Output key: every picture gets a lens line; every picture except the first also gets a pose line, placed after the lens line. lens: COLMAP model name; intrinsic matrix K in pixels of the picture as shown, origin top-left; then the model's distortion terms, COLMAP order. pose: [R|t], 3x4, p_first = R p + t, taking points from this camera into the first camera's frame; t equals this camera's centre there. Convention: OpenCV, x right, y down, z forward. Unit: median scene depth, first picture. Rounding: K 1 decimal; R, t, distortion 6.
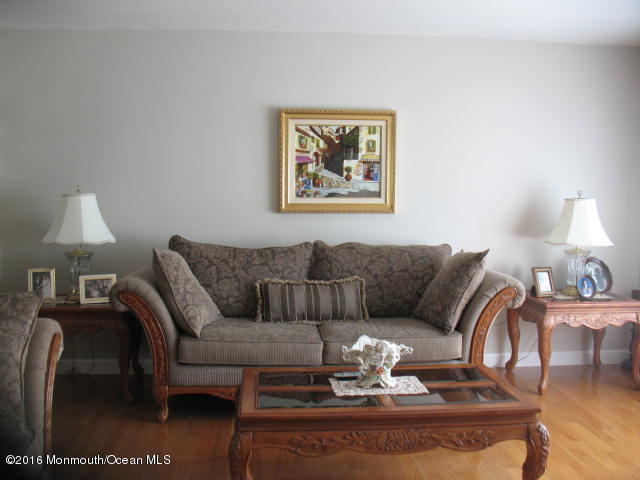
lens RADIAL K [[660.1, 0, 320.0], [0, 660.1, 240.0], [0, 0, 1]] dist [-0.187211, 0.194827]
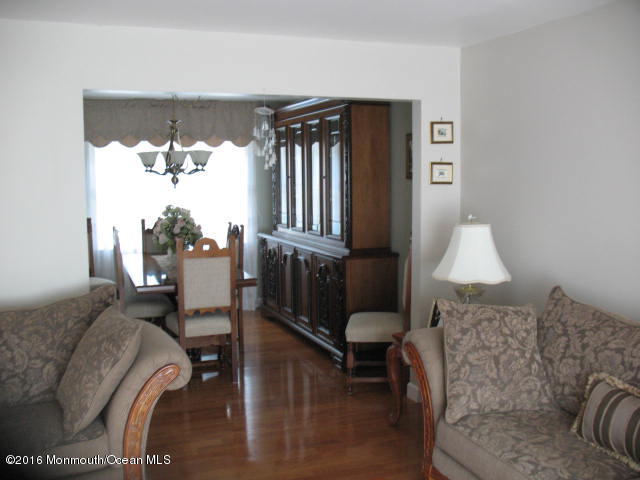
lens RADIAL K [[660.1, 0, 320.0], [0, 660.1, 240.0], [0, 0, 1]] dist [-0.187211, 0.194827]
pose [[0.283249, 0.089617, -0.954850, 0.433462], [-0.064622, 0.995145, 0.074229, -0.102715], [0.956867, 0.040679, 0.287665, 0.541011]]
